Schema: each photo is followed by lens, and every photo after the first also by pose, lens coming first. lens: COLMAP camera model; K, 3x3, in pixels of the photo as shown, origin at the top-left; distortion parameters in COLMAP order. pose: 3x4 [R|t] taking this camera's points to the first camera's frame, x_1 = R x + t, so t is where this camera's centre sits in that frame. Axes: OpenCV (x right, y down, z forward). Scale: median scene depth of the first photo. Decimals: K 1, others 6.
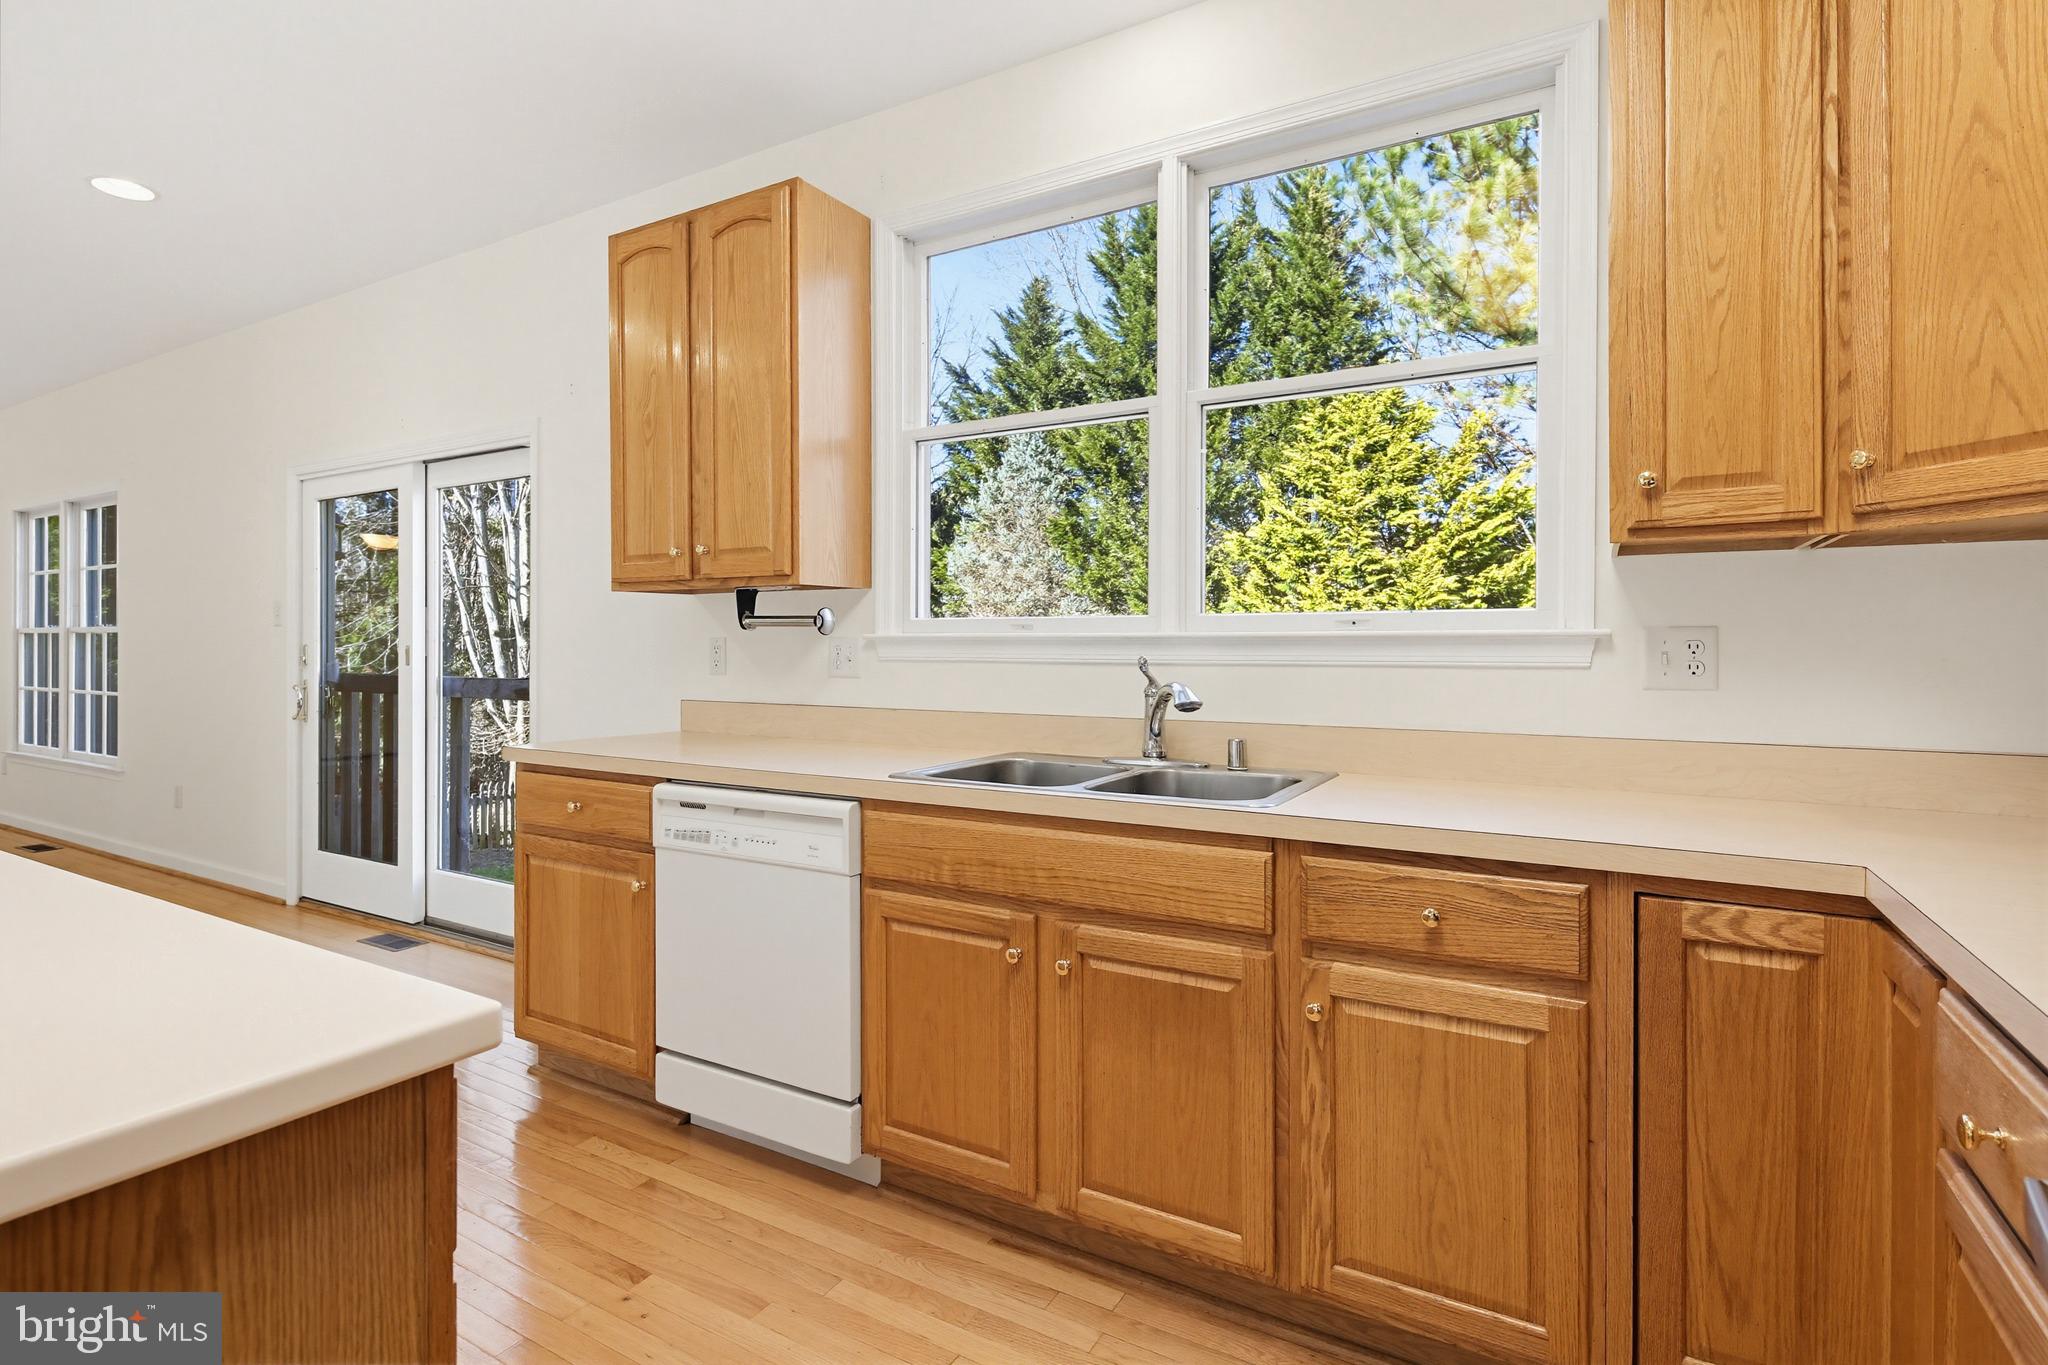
lens RADIAL K [[997.2, 0, 1026.5], [0, 997.2, 649.7], [0, 0, 1]] dist [-0.000980, -0.000388]
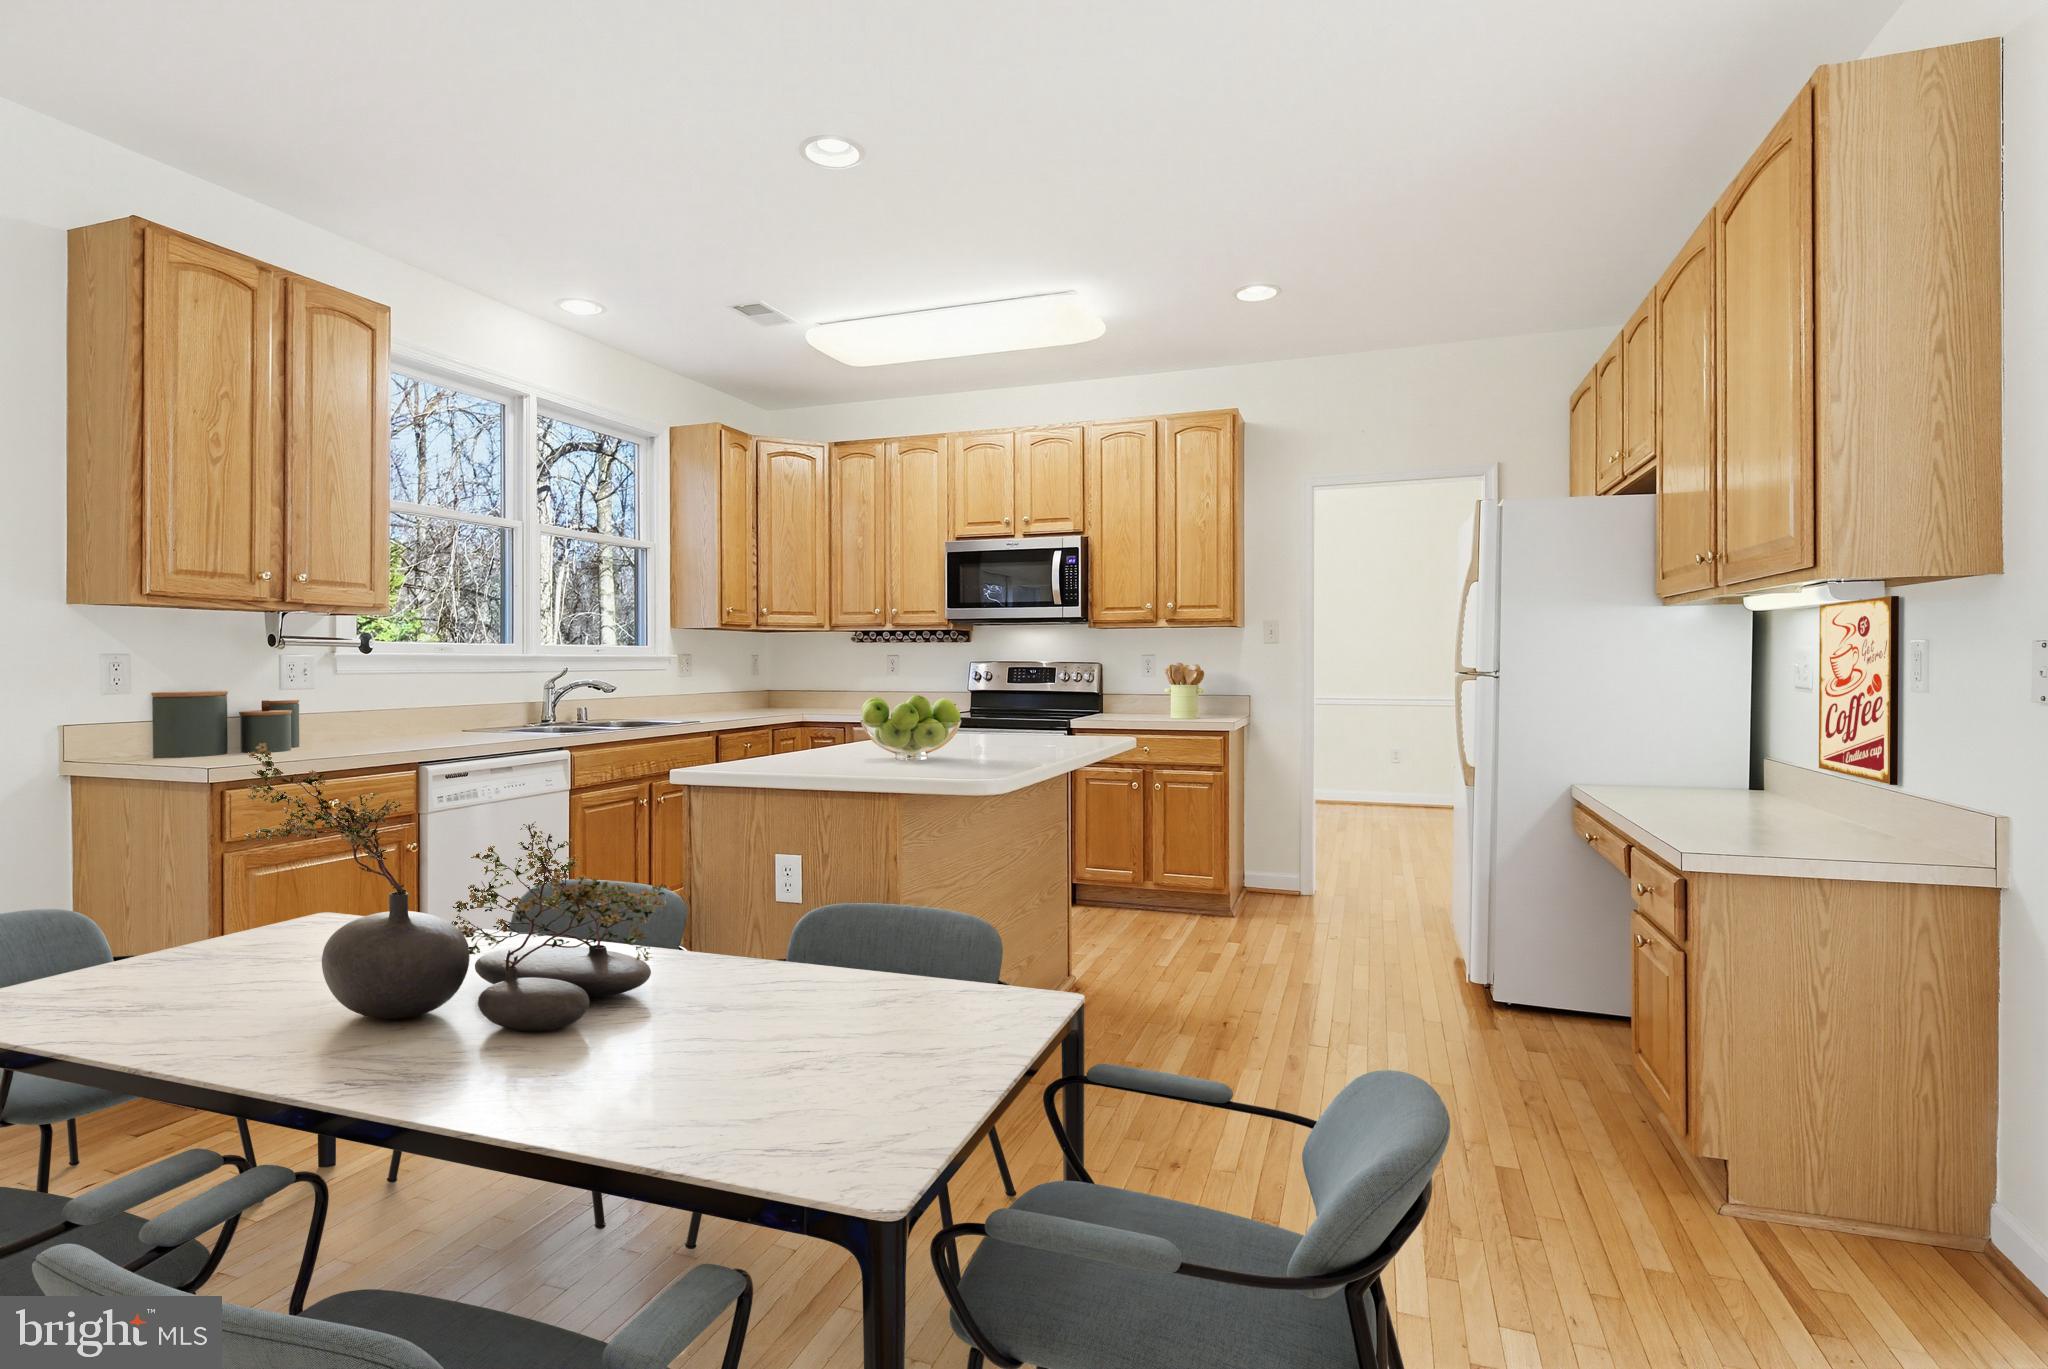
lens RADIAL K [[997.2, 0, 1026.5], [0, 997.2, 651.7], [0, 0, 1]] dist [-0.000980, -0.000388]
pose [[-0.185922, 0.005287, 0.982550, -1.037834], [0.001069, 0.999986, -0.005179, -0.006130], [-0.982564, 0.000087, -0.185925, 0.260315]]
